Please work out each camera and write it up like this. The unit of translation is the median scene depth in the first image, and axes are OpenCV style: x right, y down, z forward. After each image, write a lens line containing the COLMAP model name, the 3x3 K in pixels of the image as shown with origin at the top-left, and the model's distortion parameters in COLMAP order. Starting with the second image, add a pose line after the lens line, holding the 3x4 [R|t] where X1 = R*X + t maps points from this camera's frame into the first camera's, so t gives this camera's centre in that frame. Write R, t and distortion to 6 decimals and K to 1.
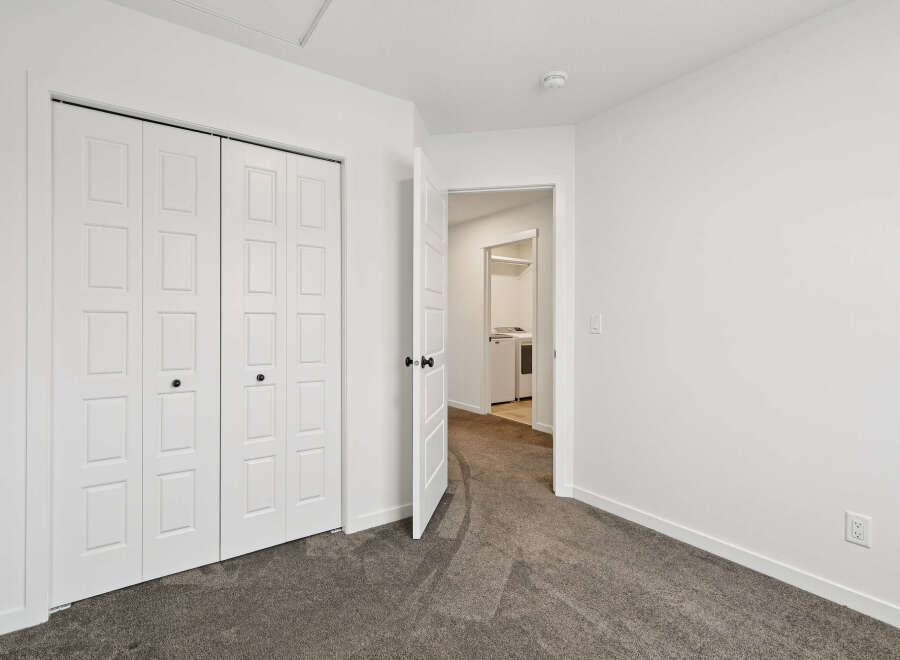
lens RADIAL K [[445.1, 0, 443.8], [0, 445.1, 322.9], [0, 0, 1]] dist [0.010275, -0.000356]
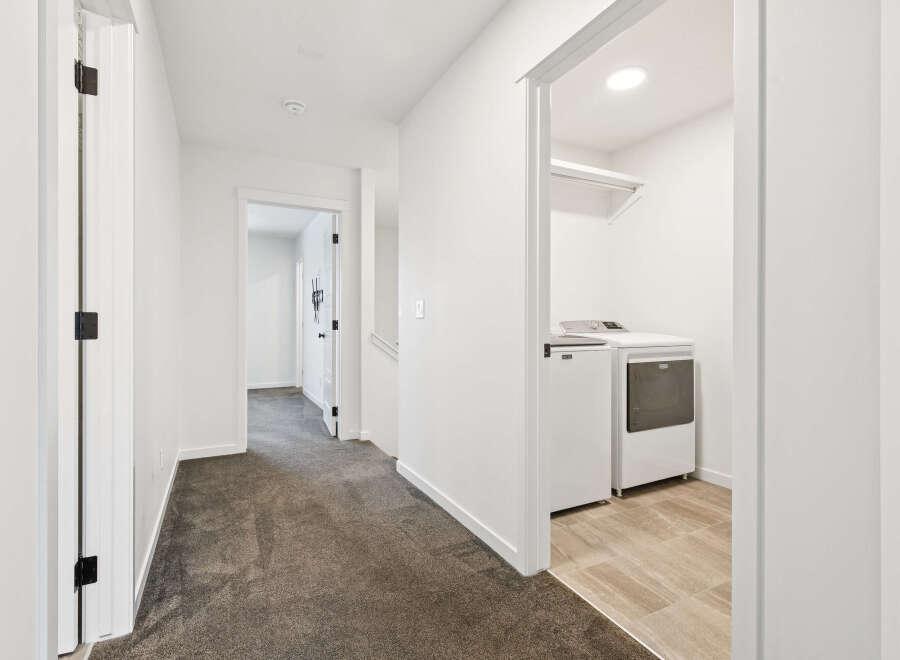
lens RADIAL K [[445.1, 0, 443.8], [0, 445.1, 322.9], [0, 0, 1]] dist [0.010275, -0.000356]
pose [[0.990047, -0.006691, -0.140577, 0.063847], [0.006532, 0.999977, -0.001592, 0.012619], [0.140585, 0.000658, 0.990068, 0.557222]]
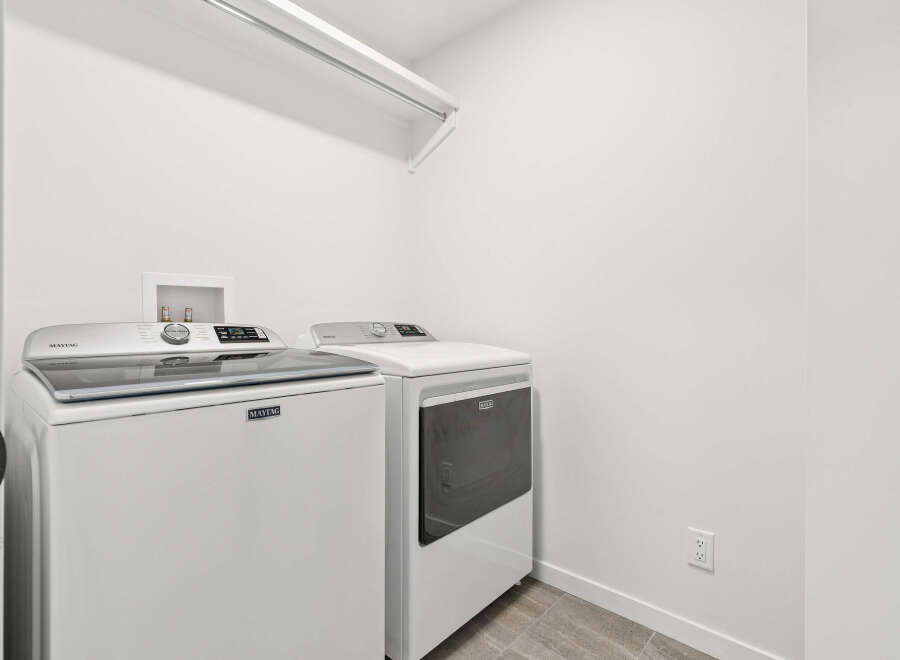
lens RADIAL K [[445.1, 0, 443.8], [0, 445.1, 322.9], [0, 0, 1]] dist [0.010275, -0.000356]
pose [[0.976618, -0.006321, 0.214888, 0.139488], [0.007864, 0.999949, -0.006329, 0.012900], [-0.214837, 0.007871, 0.976618, 0.783519]]
